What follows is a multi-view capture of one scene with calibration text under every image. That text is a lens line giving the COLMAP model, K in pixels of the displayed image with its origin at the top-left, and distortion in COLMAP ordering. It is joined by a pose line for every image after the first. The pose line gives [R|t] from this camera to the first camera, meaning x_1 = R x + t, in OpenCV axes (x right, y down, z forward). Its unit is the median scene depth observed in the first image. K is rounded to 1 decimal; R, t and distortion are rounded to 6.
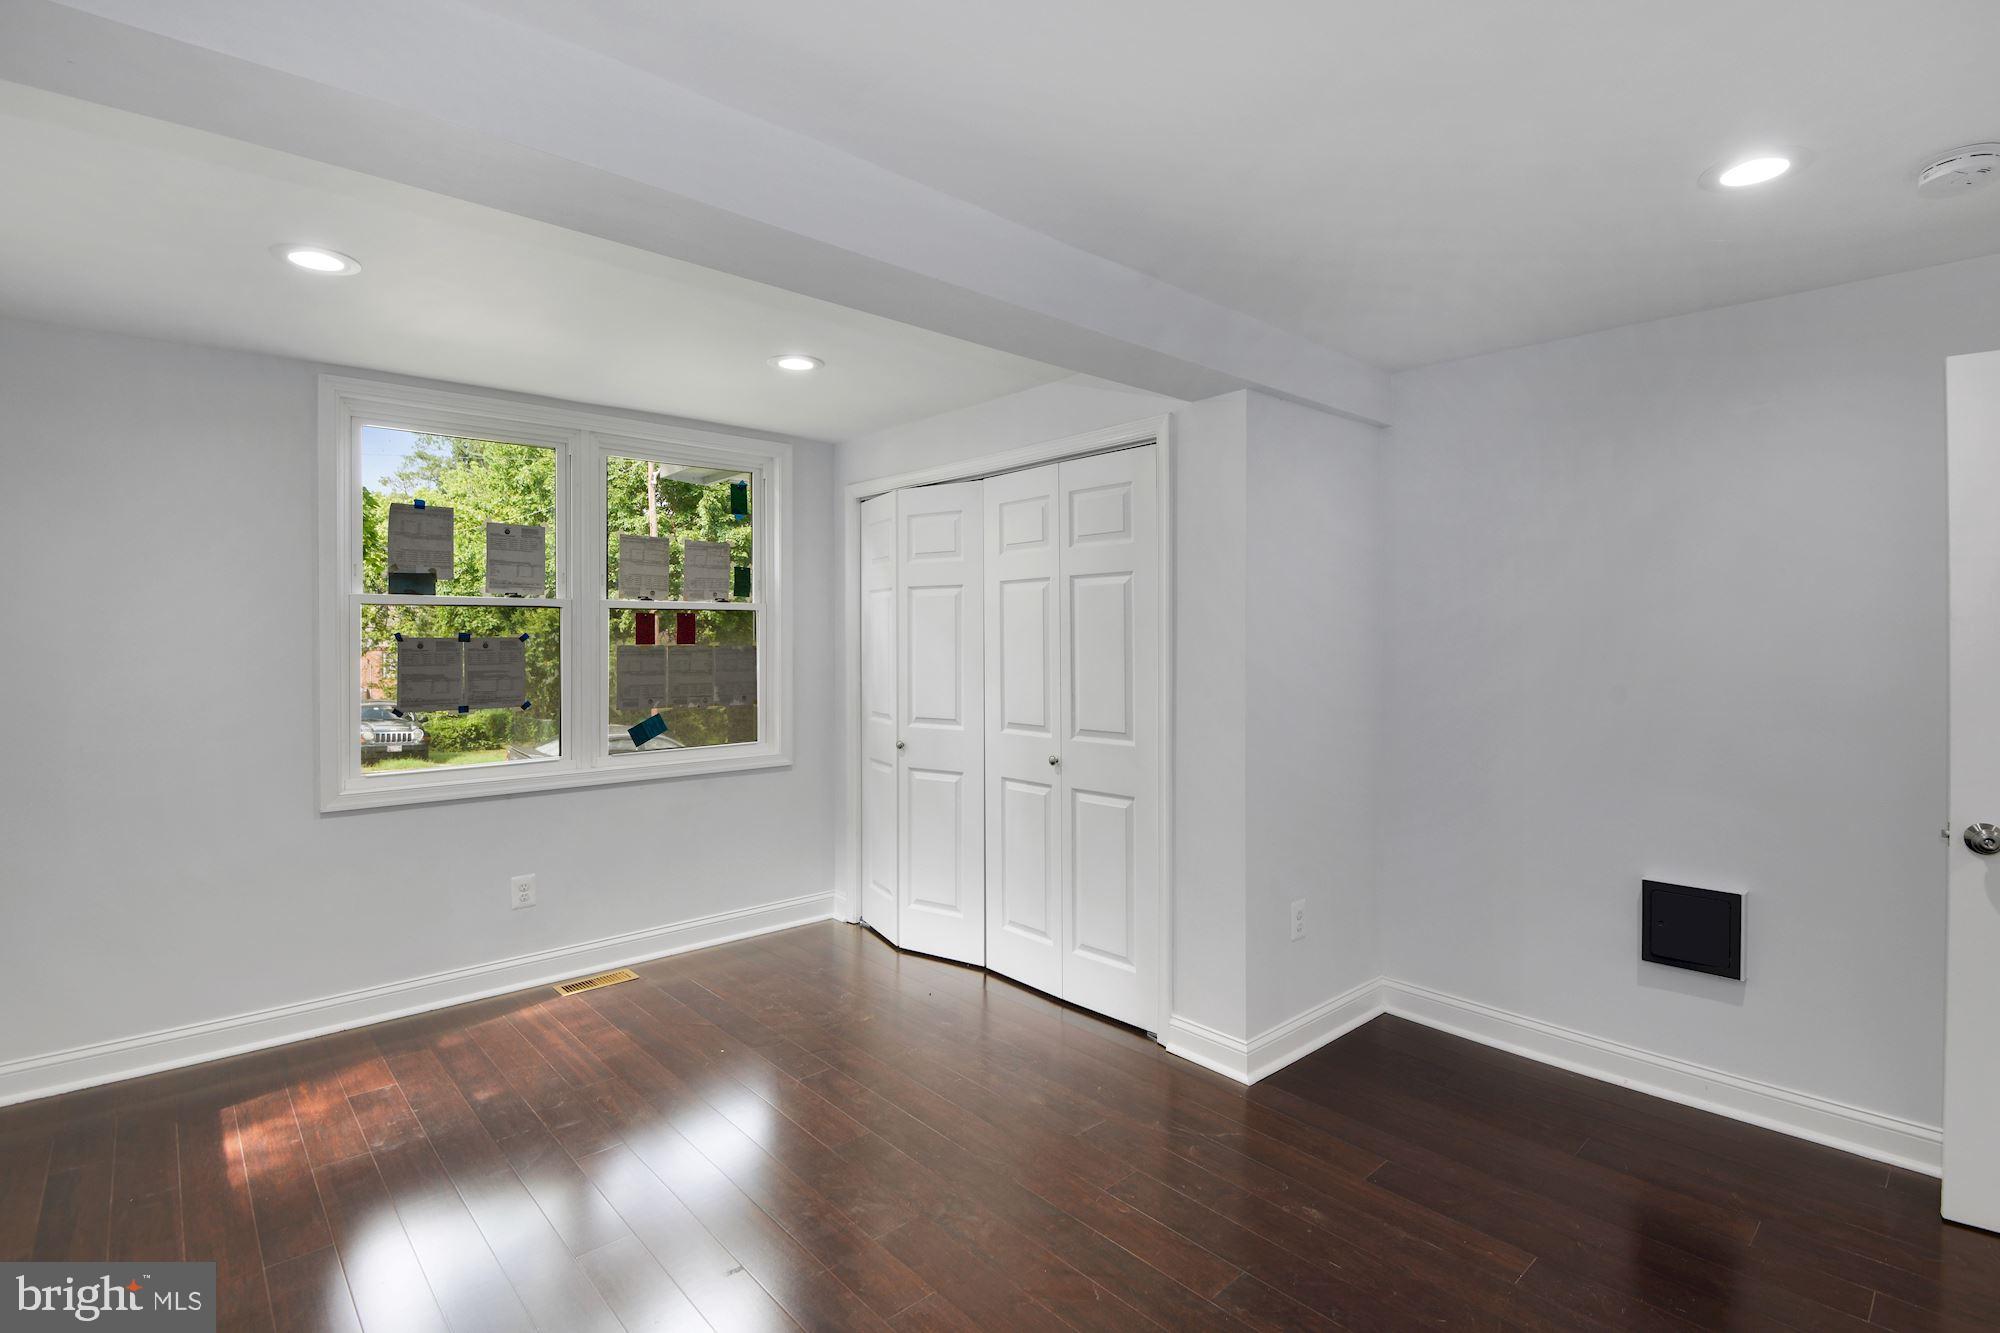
lens RADIAL K [[923.4, 0, 1014.7], [0, 923.4, 661.4], [0, 0, 1]] dist [-0.002911, -0.009358]
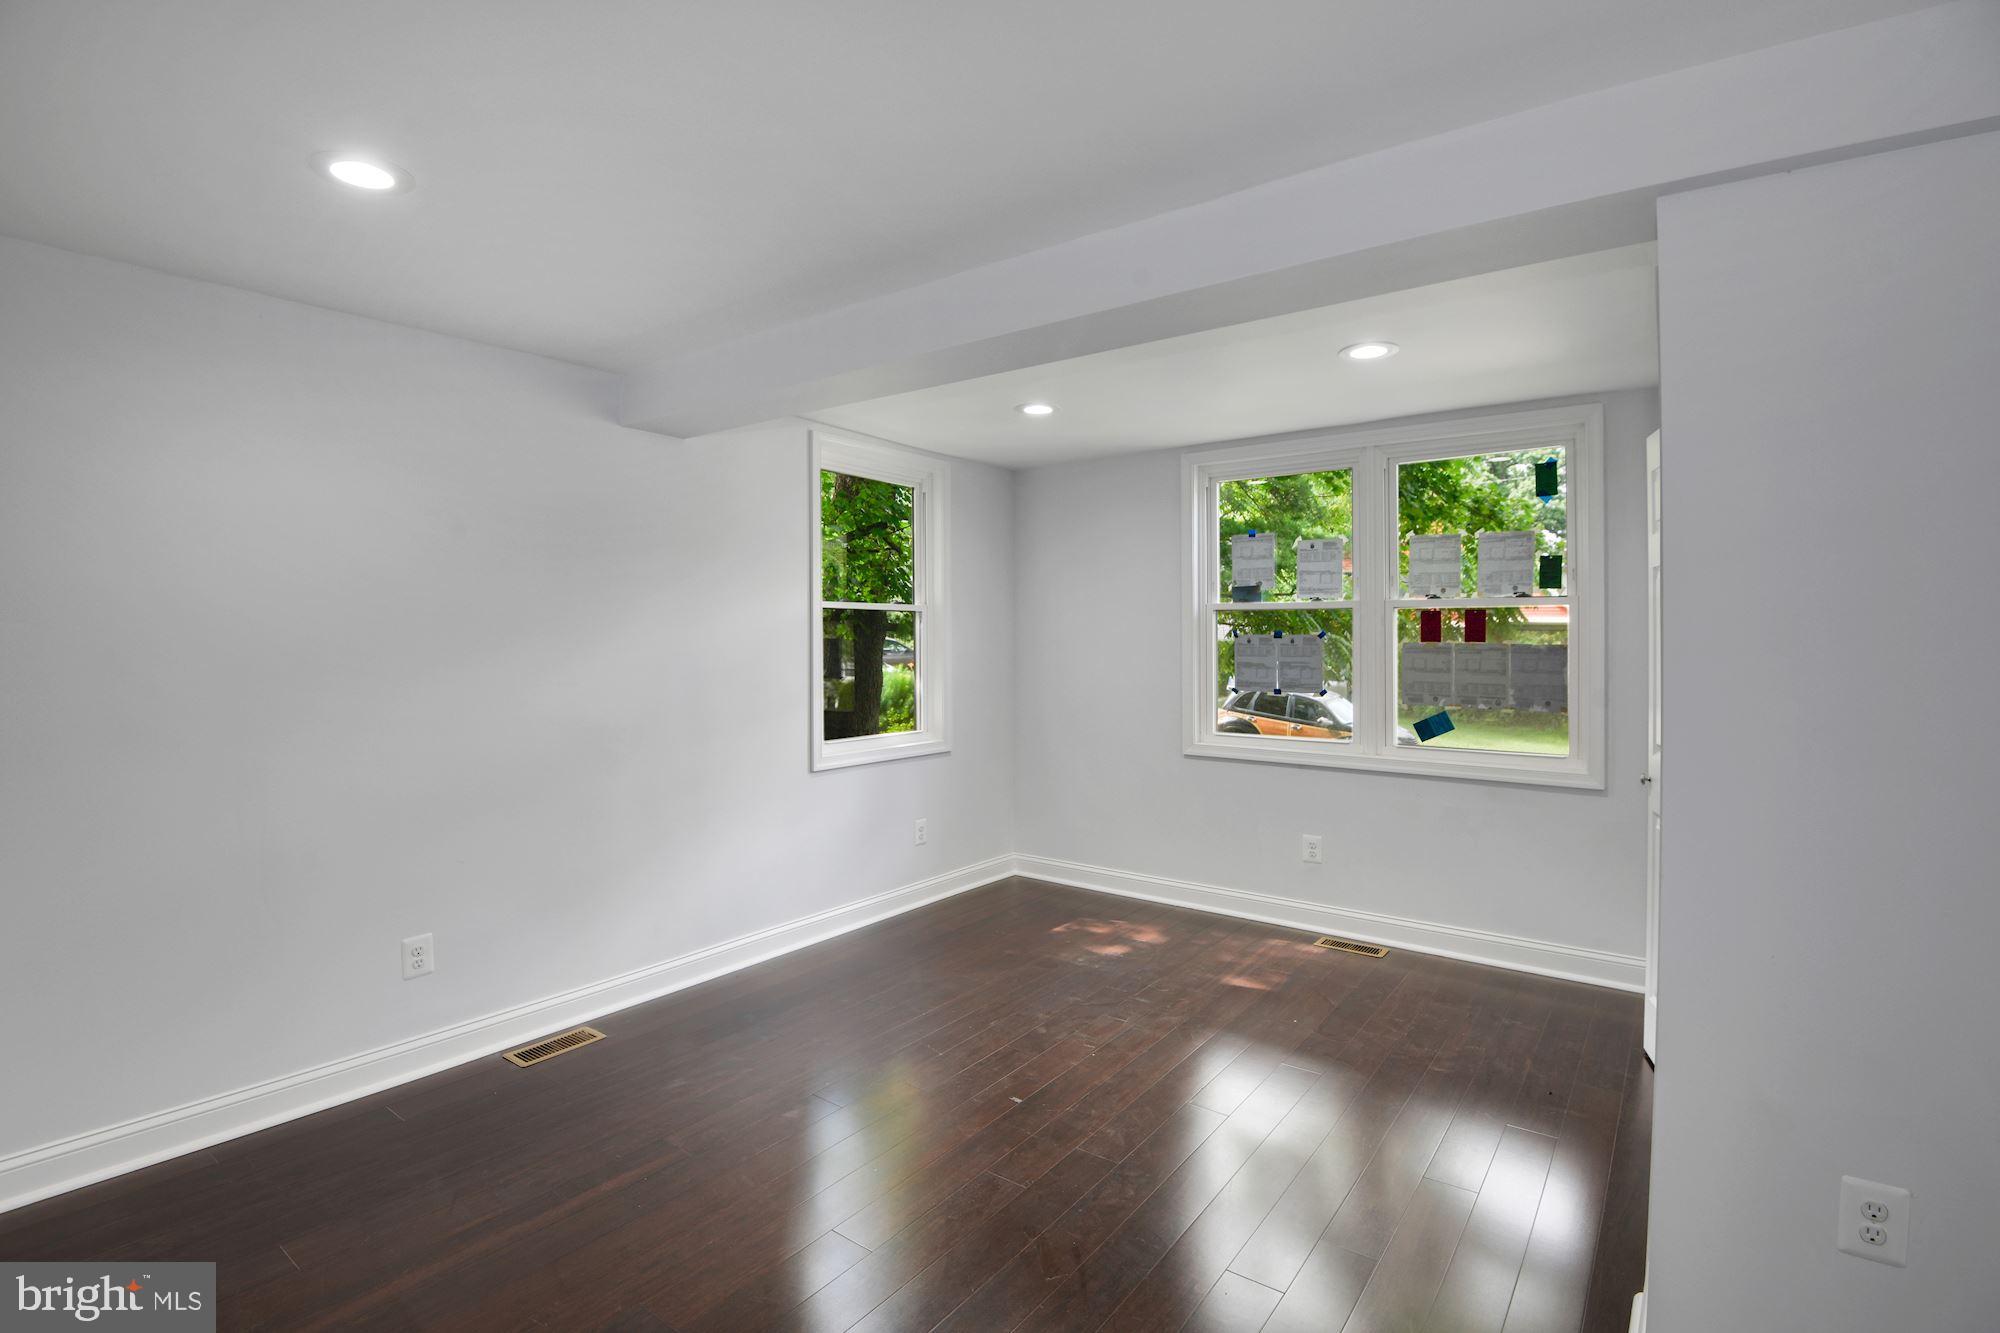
lens RADIAL K [[923.4, 0, 1013.1], [0, 923.4, 663.6], [0, 0, 1]] dist [-0.002911, -0.009358]
pose [[0.197793, 0.031863, -0.979726, 0.502436], [-0.026989, 0.999270, 0.027050, -0.009578], [0.979872, 0.021091, 0.198508, 0.350095]]
